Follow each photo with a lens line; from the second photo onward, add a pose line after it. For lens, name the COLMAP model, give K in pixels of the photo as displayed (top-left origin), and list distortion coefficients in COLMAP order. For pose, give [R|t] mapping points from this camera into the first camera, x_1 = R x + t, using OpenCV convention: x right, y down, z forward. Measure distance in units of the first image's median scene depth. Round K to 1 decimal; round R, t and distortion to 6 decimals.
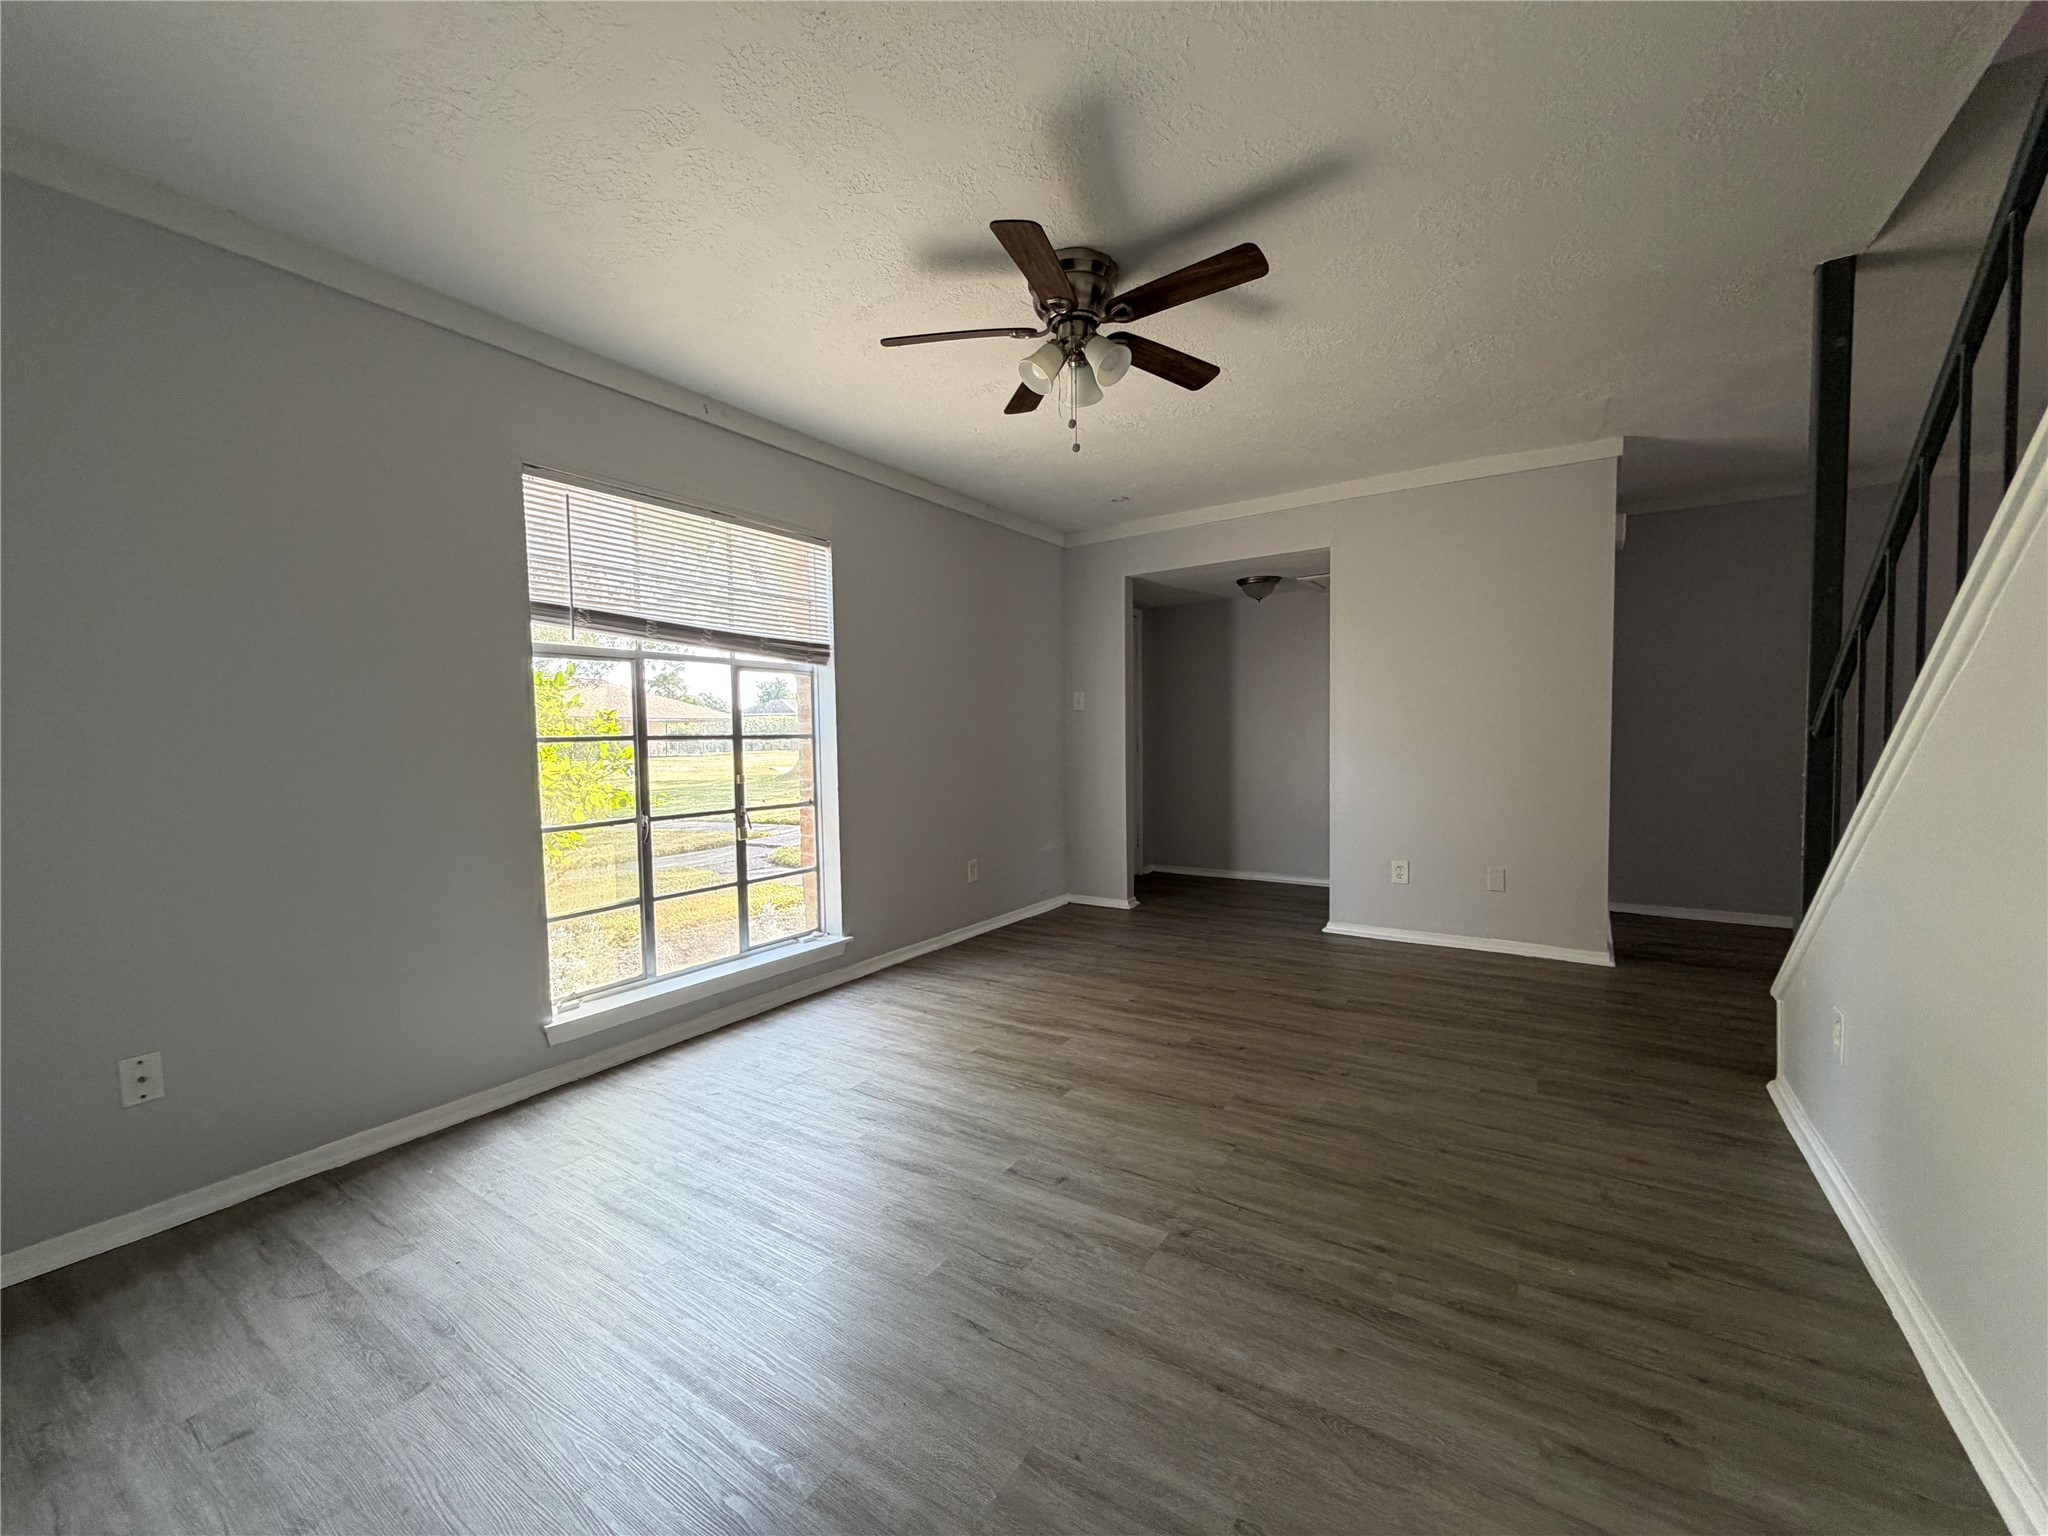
lens RADIAL K [[815.8, 0, 1021.1], [0, 815.8, 769.0], [0, 0, 1]] dist [0.001622, -0.000309]
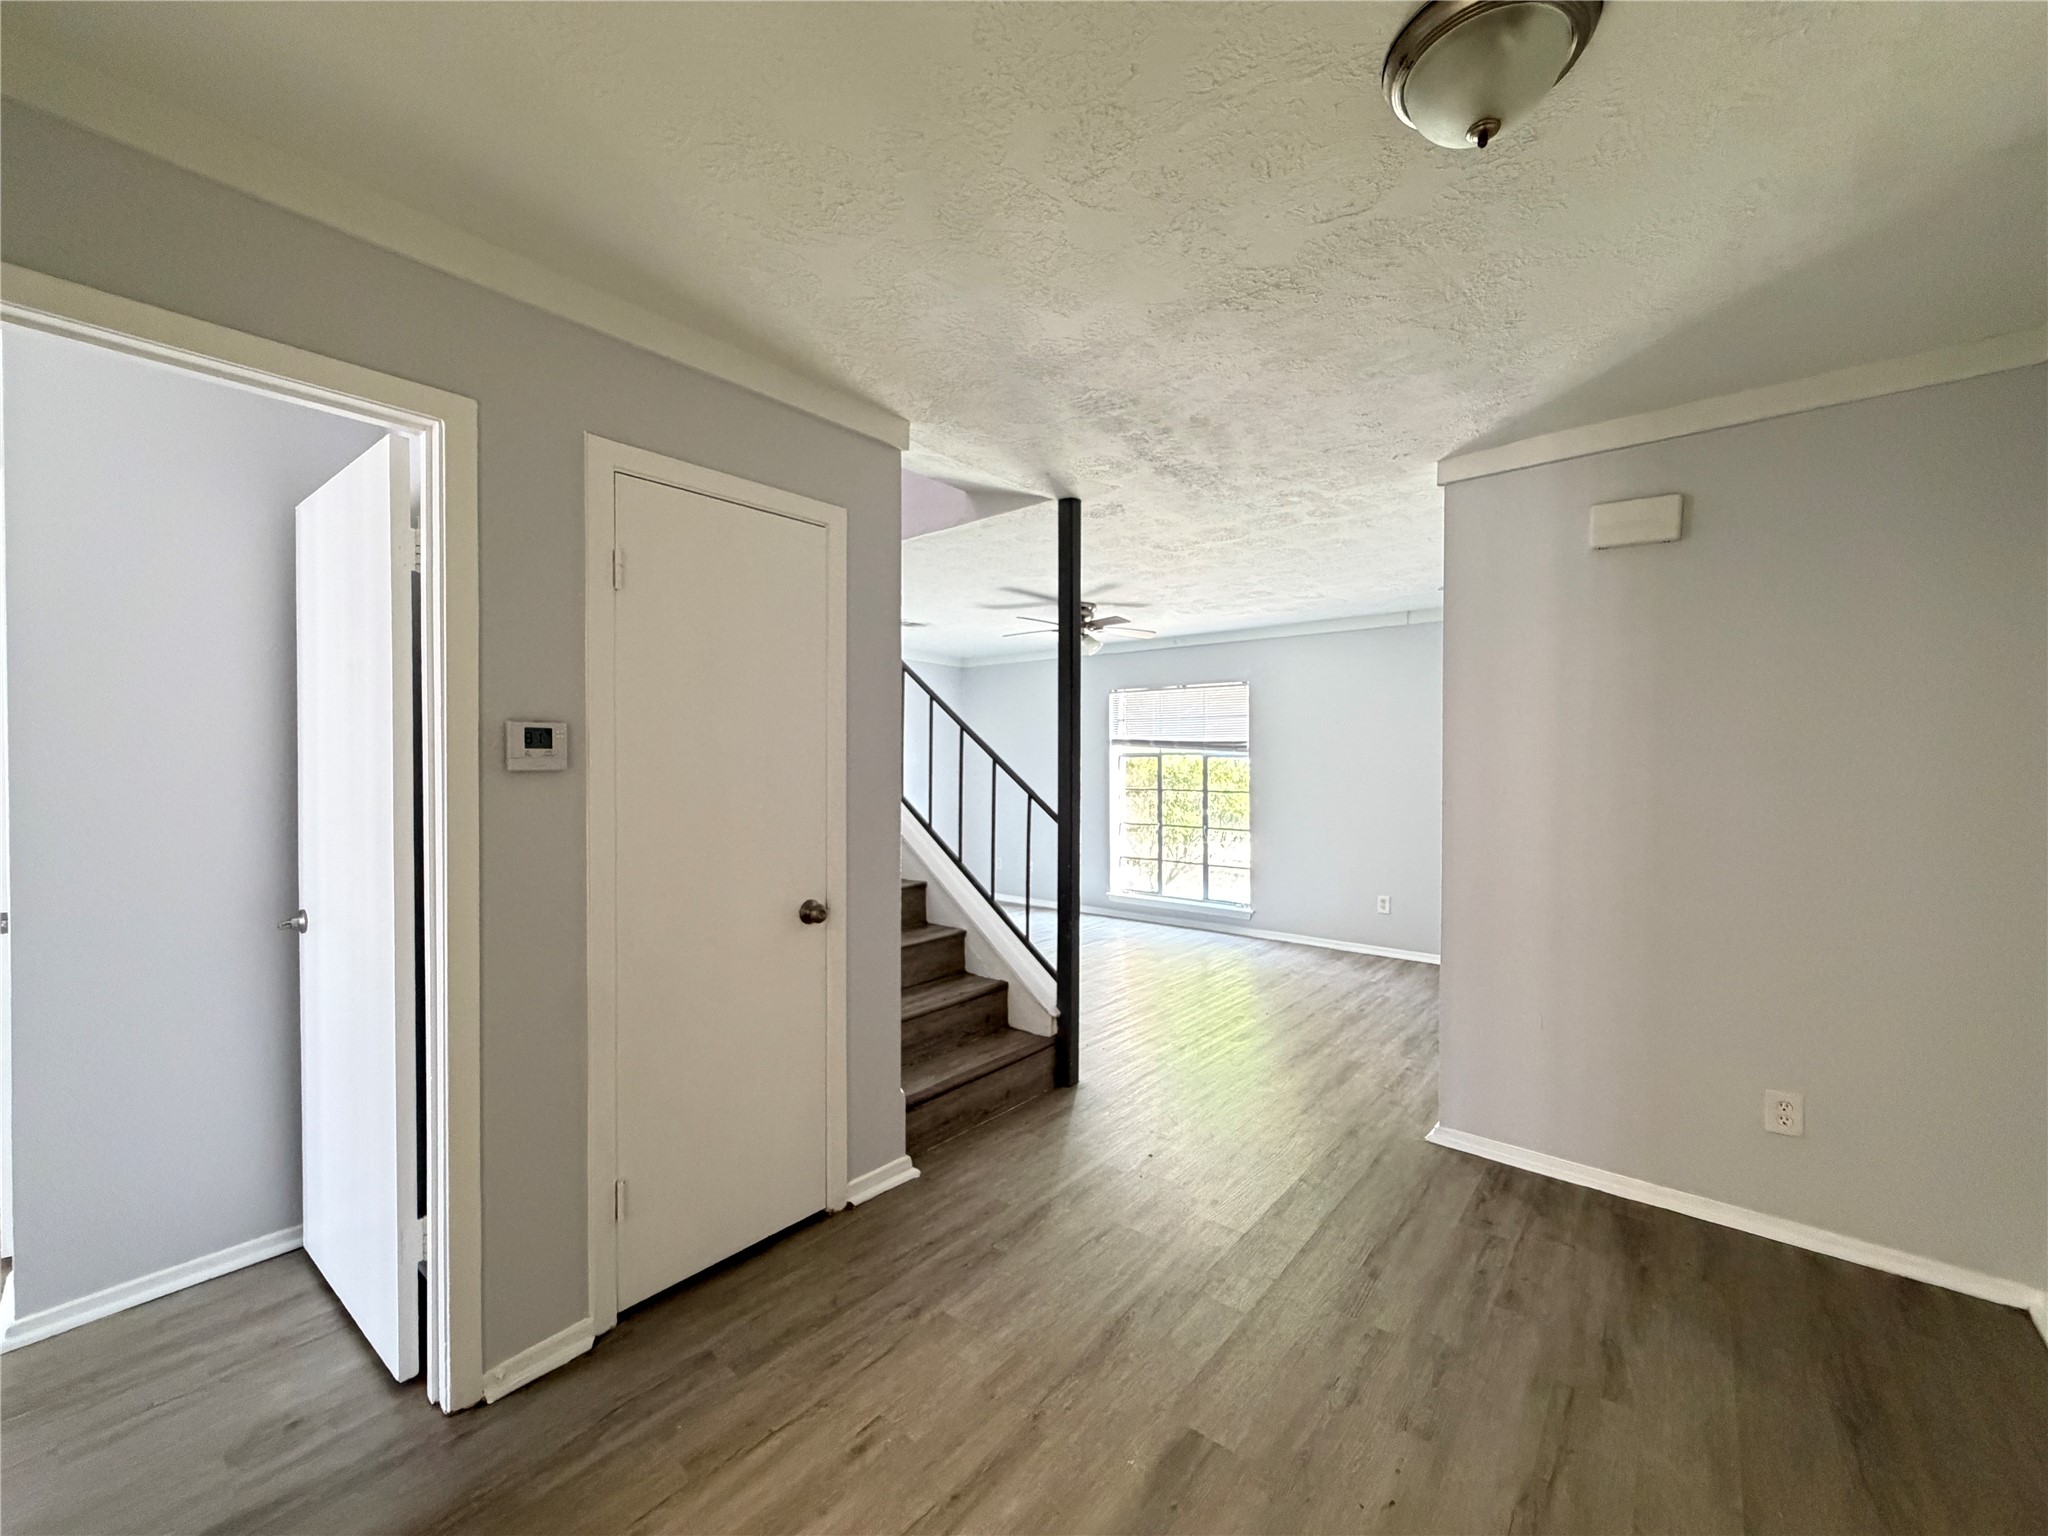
lens RADIAL K [[815.8, 0, 1019.4], [0, 815.8, 761.1], [0, 0, 1]] dist [0.001622, -0.000309]
pose [[-0.108042, 0.006875, -0.994123, 1.756040], [-0.051271, 0.998607, 0.012478, -0.118286], [0.992823, 0.052318, -0.107539, 0.784402]]
